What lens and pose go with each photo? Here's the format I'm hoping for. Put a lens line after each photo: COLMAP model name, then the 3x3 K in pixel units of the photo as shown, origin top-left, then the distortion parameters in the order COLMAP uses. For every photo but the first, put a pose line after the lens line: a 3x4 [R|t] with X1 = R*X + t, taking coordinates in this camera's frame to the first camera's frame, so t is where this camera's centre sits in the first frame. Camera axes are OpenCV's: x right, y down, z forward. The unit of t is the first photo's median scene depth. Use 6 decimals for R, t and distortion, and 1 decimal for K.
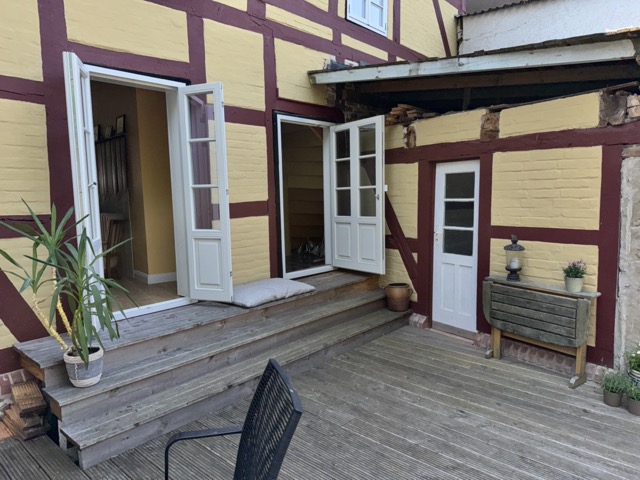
lens RADIAL K [[449.3, 0, 315.9], [0, 449.3, 243.8], [0, 0, 1]] dist [0.063272, -0.079683]
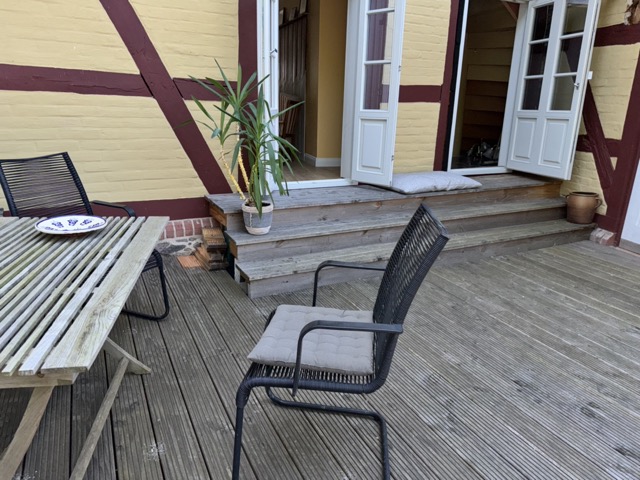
lens RADIAL K [[449.3, 0, 315.3], [0, 449.3, 237.8], [0, 0, 1]] dist [0.063272, -0.079683]
pose [[0.931422, 0.143573, -0.334424, 0.007845], [-0.082752, 0.978377, 0.189554, 0.065041], [0.354407, -0.148881, 0.923163, 0.000855]]
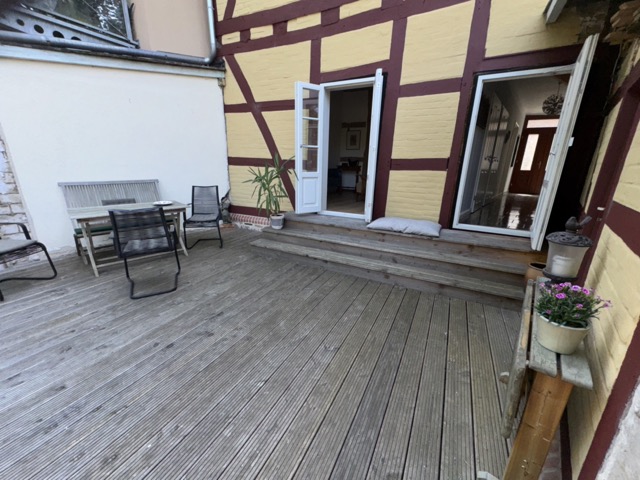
lens RADIAL K [[256.7, 0, 319.5], [0, 256.7, 238.5], [0, 0, 1]] dist [-0.001169, 0.000677]
pose [[0.242349, 0.289889, -0.925868, 0.615316], [-0.133756, 0.955187, 0.264058, -0.031179], [0.960925, 0.059846, 0.270263, 0.597412]]
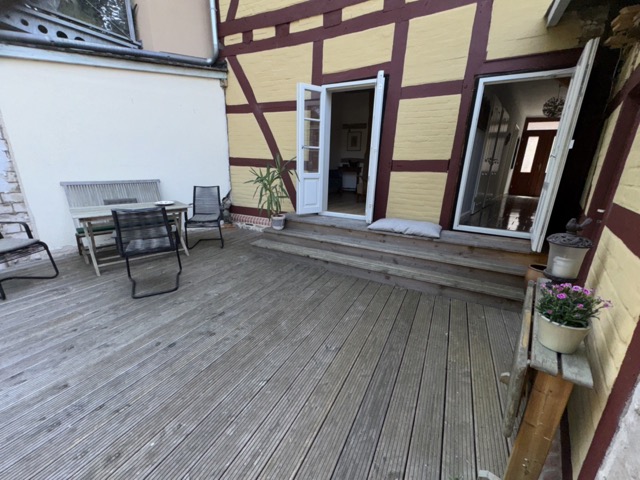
lens RADIAL K [[256.7, 0, 319.8], [0, 256.7, 238.5], [0, 0, 1]] dist [-0.001169, 0.000677]
pose [[0.241892, 0.288251, -0.926498, 0.617193], [-0.139035, 0.955298, 0.260912, -0.030787], [0.960290, 0.065703, 0.271156, 0.593163]]
